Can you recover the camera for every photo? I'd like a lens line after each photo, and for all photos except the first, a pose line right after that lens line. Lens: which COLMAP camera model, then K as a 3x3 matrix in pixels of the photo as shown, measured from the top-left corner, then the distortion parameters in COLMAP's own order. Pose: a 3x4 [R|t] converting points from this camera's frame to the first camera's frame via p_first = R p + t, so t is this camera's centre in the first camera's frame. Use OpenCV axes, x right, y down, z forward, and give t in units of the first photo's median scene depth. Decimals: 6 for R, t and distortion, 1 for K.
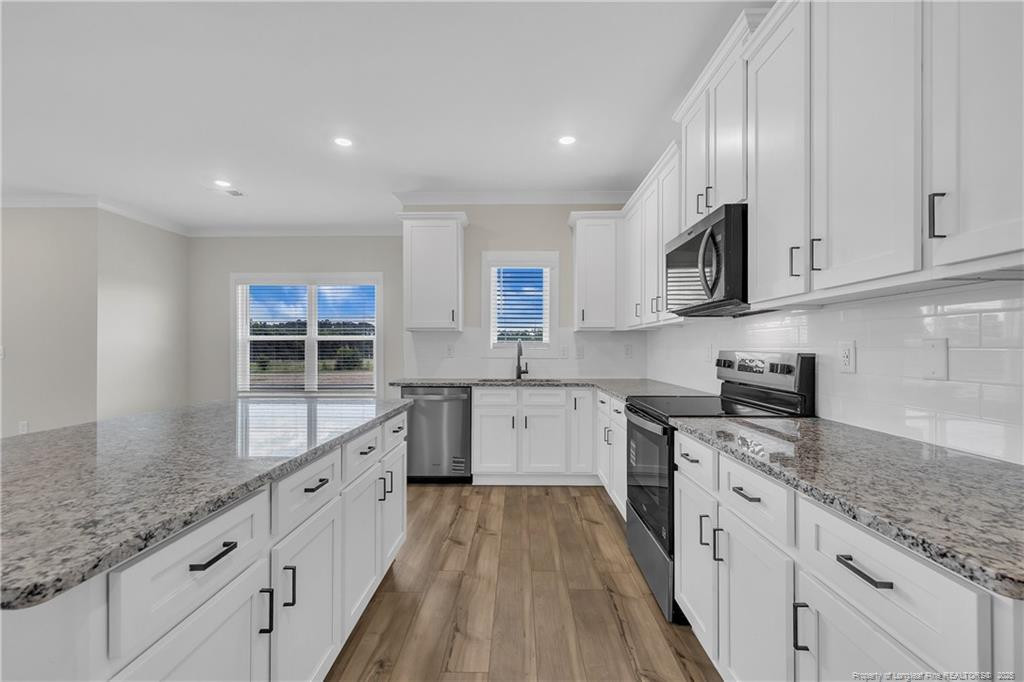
lens RADIAL K [[434.4, 0, 512.1], [0, 434.4, 345.5], [0, 0, 1]] dist [-0.000929, -0.000088]
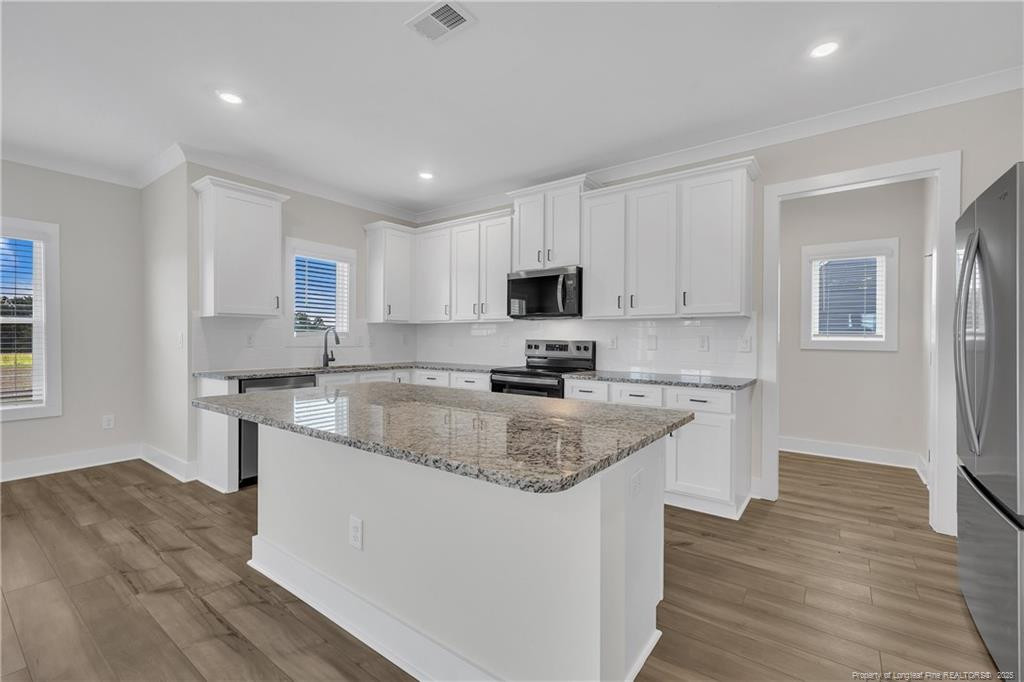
lens RADIAL K [[445.0, 0, 510.3], [0, 445.0, 340.1], [0, 0, 1]] dist [0.001084, 0.000281]
pose [[0.588967, -0.000661, 0.808157, -0.598881], [-0.009391, 0.999927, 0.007662, 0.001152], [-0.808102, -0.012102, 0.588918, 0.013481]]
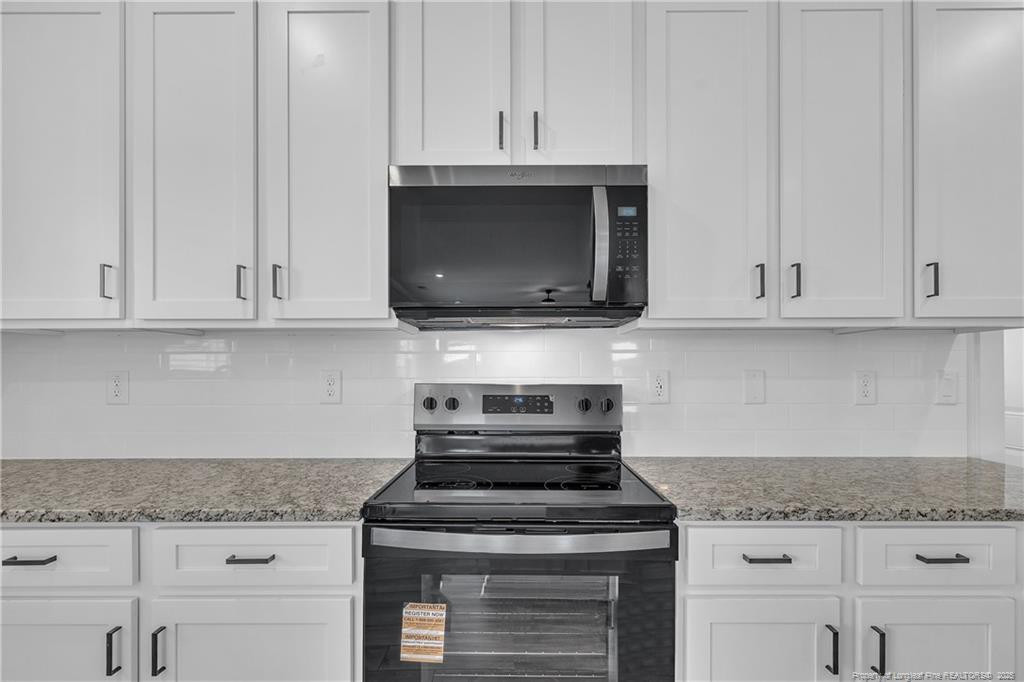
lens RADIAL K [[442.7, 0, 511.0], [0, 442.7, 377.2], [0, 0, 1]] dist [0.001581, 0.000172]
pose [[-0.014143, -0.002751, 0.999896, -0.086109], [-0.003022, 0.999992, 0.002708, 0.001266], [-0.999895, -0.002984, -0.014151, 0.541727]]
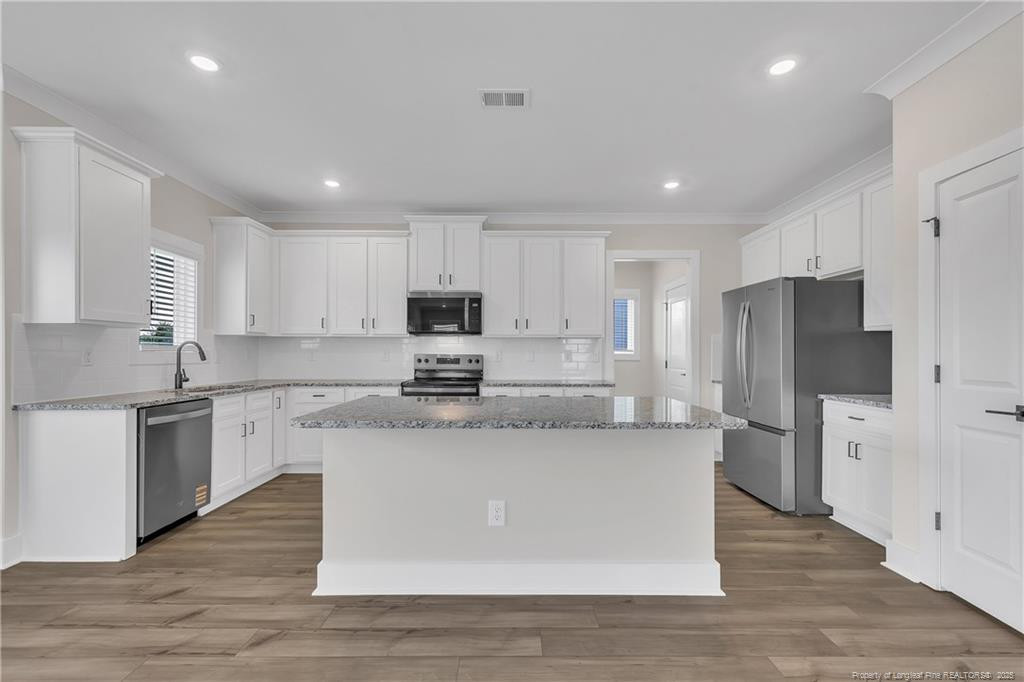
lens RADIAL K [[445.1, 0, 515.5], [0, 445.1, 351.7], [0, 0, 1]] dist [0.001181, 0.000152]
pose [[-0.019179, 0.002784, 0.999812, -0.867336], [-0.008660, 0.999958, -0.002950, 0.003026], [-0.999779, -0.008715, -0.019154, 0.378490]]
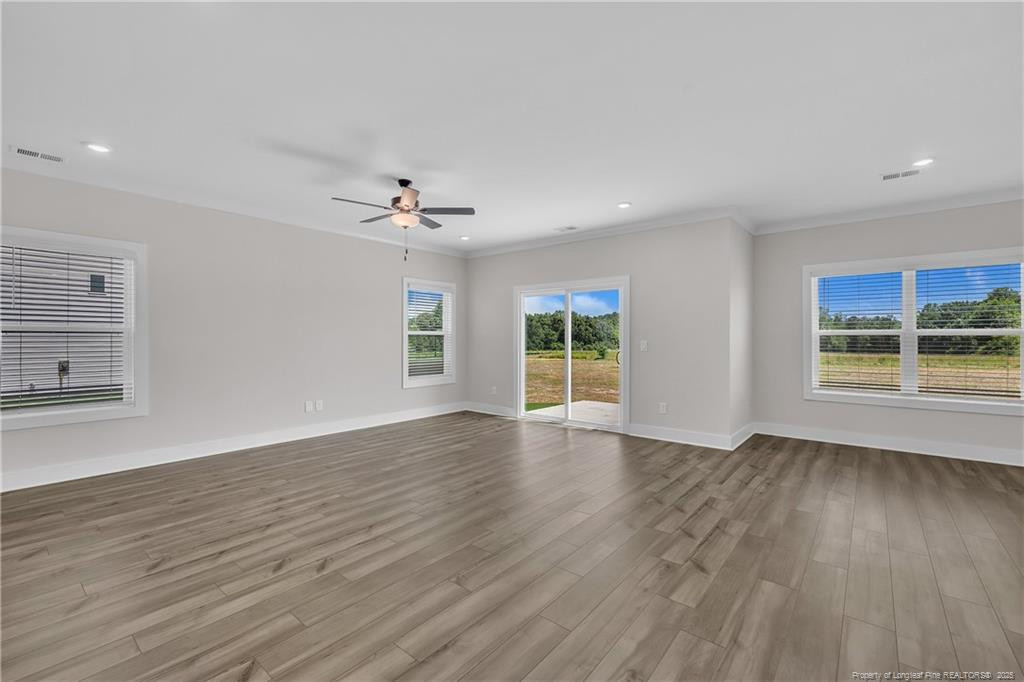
lens RADIAL K [[434.0, 0, 513.8], [0, 434.0, 337.1], [0, 0, 1]] dist [-0.000047, 0.000094]
pose [[0.779117, 0.000556, -0.626878, -0.731666], [0.001807, 0.999993, 0.003132, -0.015569], [0.626876, -0.003573, 0.779111, -0.222985]]
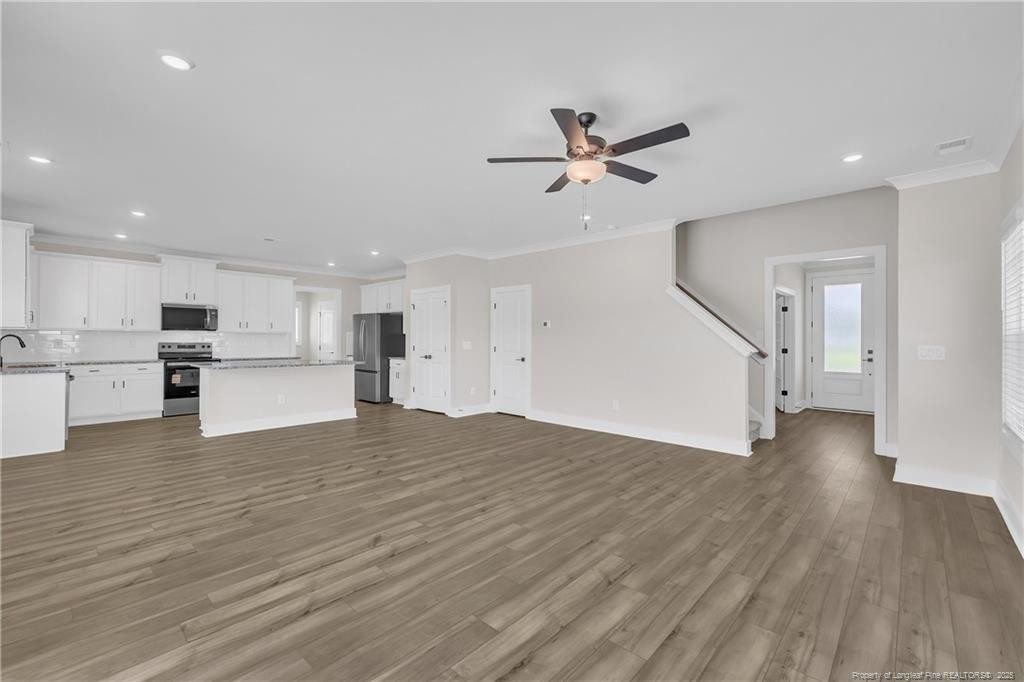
lens RADIAL K [[434.0, 0, 513.8], [0, 434.0, 337.1], [0, 0, 1]] dist [-0.000047, 0.000094]
pose [[-0.744112, 0.000424, 0.668054, -1.900546], [-0.009249, 0.999897, -0.010936, -0.007426], [-0.667990, -0.014316, -0.744032, 0.960180]]
